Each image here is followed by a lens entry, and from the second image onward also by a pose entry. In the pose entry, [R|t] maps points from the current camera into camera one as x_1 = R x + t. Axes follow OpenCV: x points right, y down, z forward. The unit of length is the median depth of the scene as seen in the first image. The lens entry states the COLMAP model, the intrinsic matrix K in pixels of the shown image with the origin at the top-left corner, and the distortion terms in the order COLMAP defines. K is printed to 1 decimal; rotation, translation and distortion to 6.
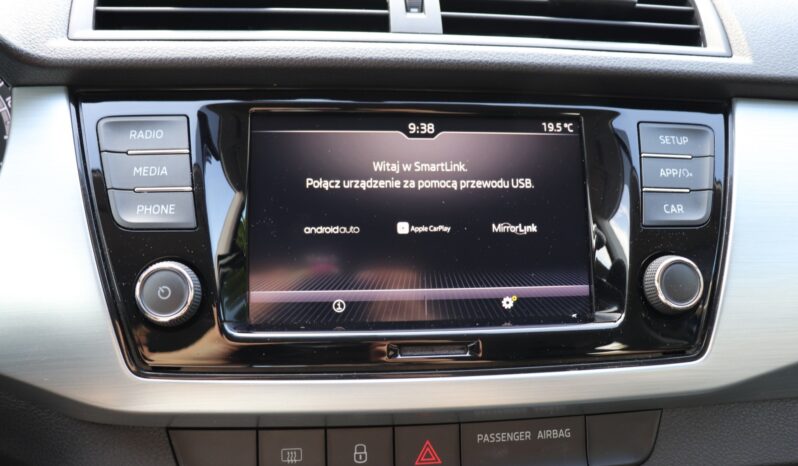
lens RADIAL K [[646.6, 0, 403.7], [0, 646.6, 236.1], [0, 0, 1]] dist [-0.123726, 0.077191]
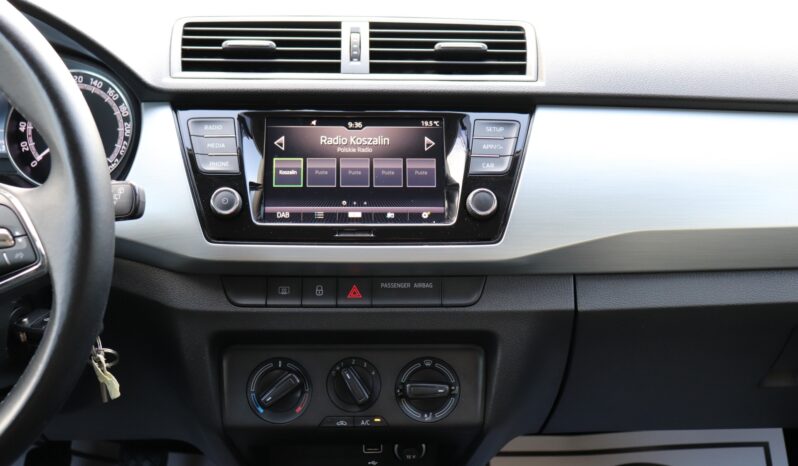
lens RADIAL K [[958.4, 0, 400.0], [0, 958.4, 237.3], [0, 0, 1]] dist [0.022689, 0.000000]
pose [[0.997342, 0.003003, -0.072802, 0.368075], [-0.007285, 0.998254, -0.058619, 0.330860], [0.072499, 0.058993, 0.995622, -1.795455]]
